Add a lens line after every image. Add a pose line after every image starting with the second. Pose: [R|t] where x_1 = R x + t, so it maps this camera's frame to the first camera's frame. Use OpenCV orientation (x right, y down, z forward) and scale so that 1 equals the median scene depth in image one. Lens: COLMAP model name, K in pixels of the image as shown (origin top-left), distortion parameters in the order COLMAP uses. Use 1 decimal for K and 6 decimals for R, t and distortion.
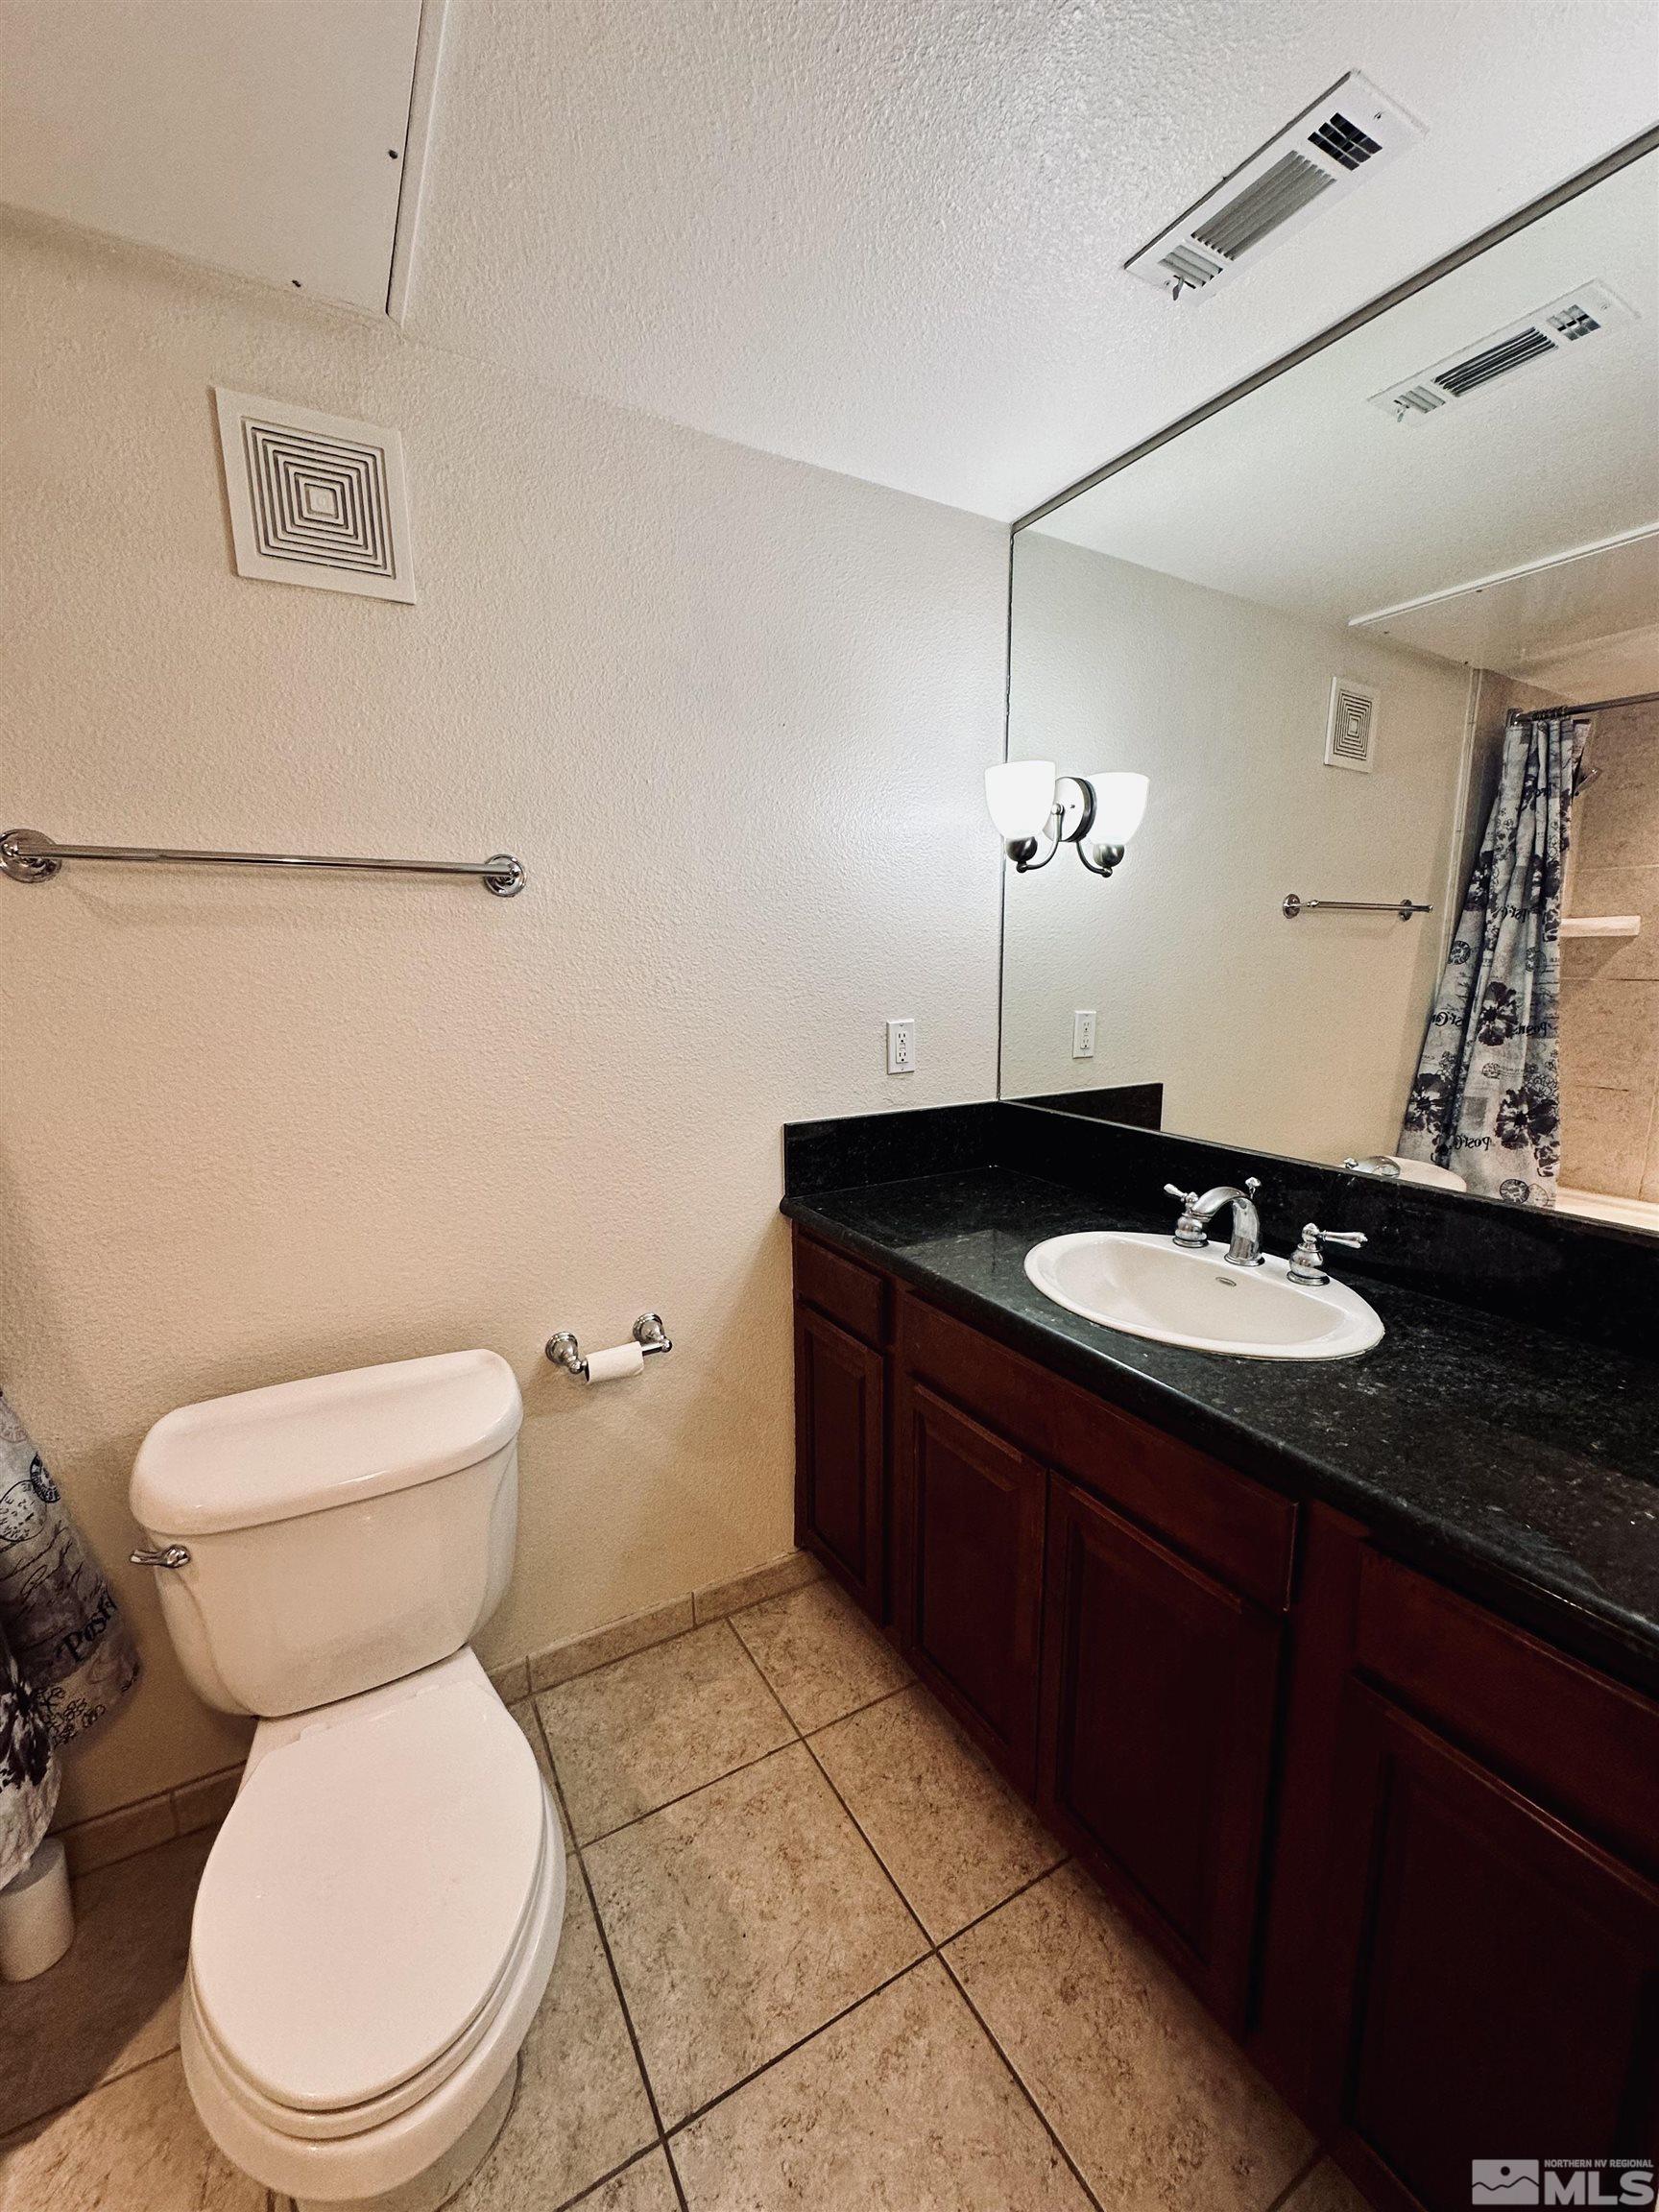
lens RADIAL K [[882.9, 0, 825.5], [0, 882.9, 1101.5], [0, 0, 1]] dist [-0.000553, 0.000144]
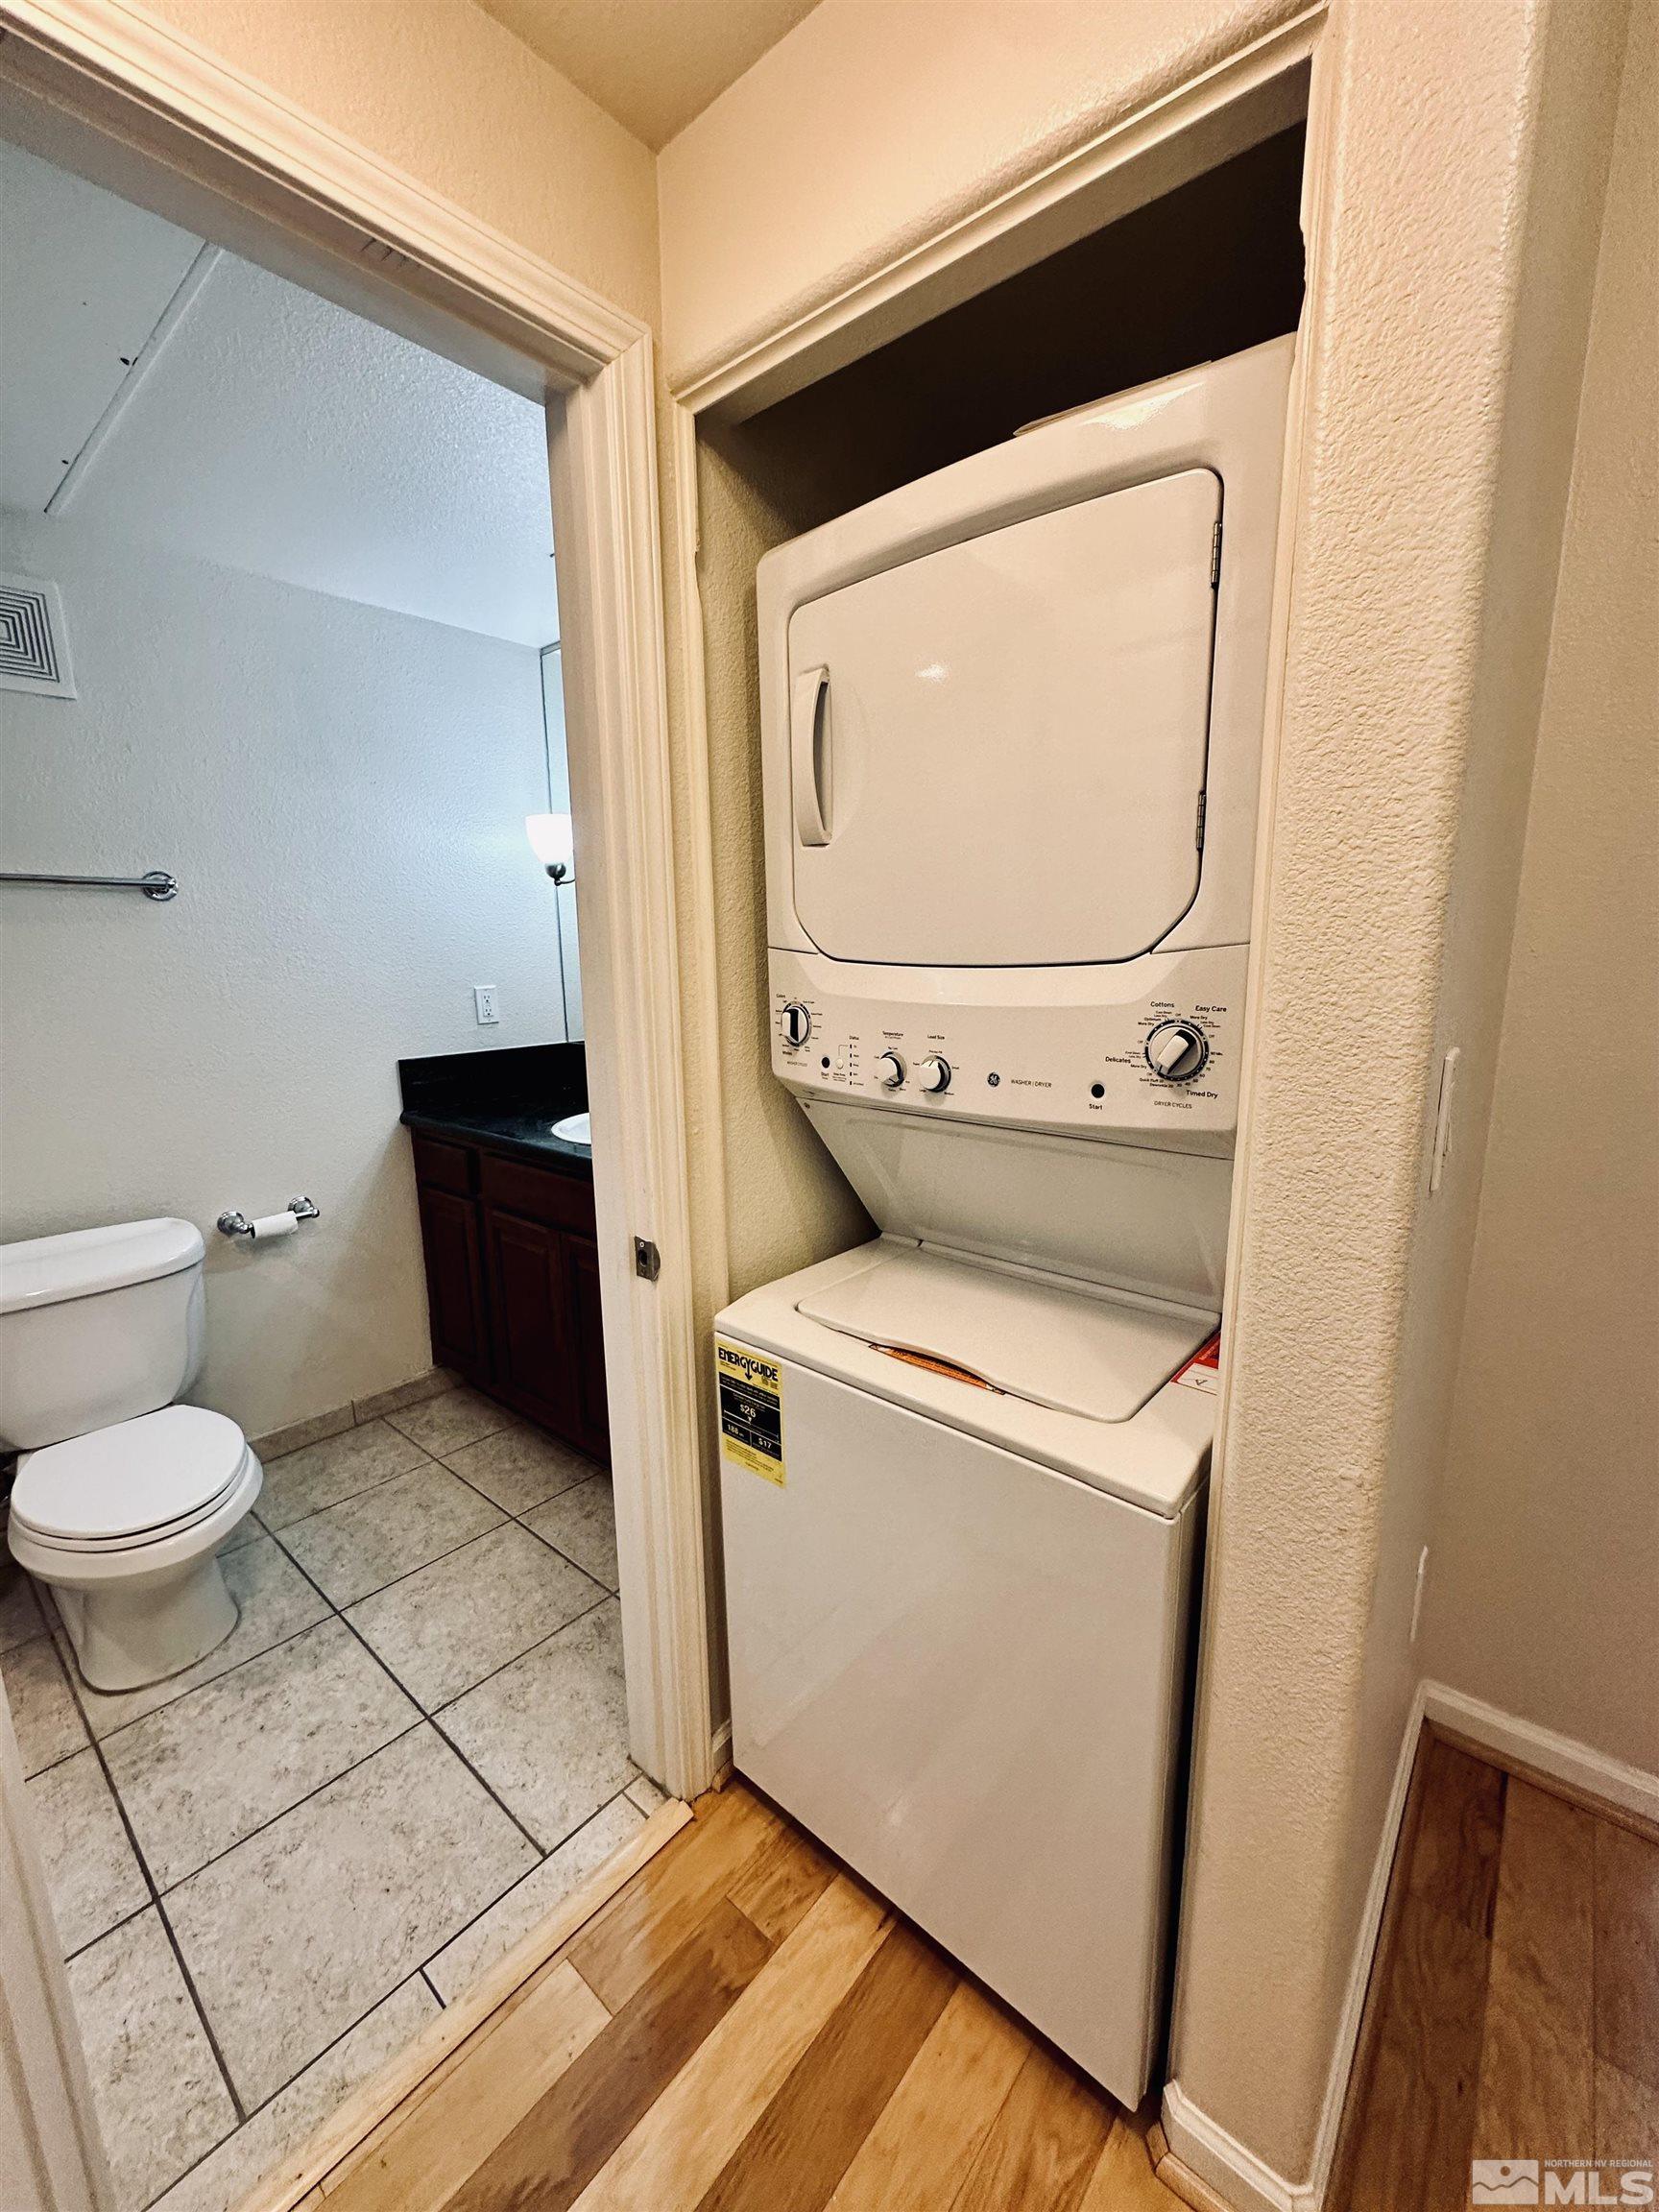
lens RADIAL K [[882.9, 0, 825.5], [0, 882.9, 1101.5], [0, 0, 1]] dist [-0.000553, 0.000144]
pose [[0.941763, -0.066227, 0.329690, 0.140593], [0.062207, 0.997804, 0.022741, 0.112724], [-0.330473, -0.000908, 0.943815, -0.631612]]
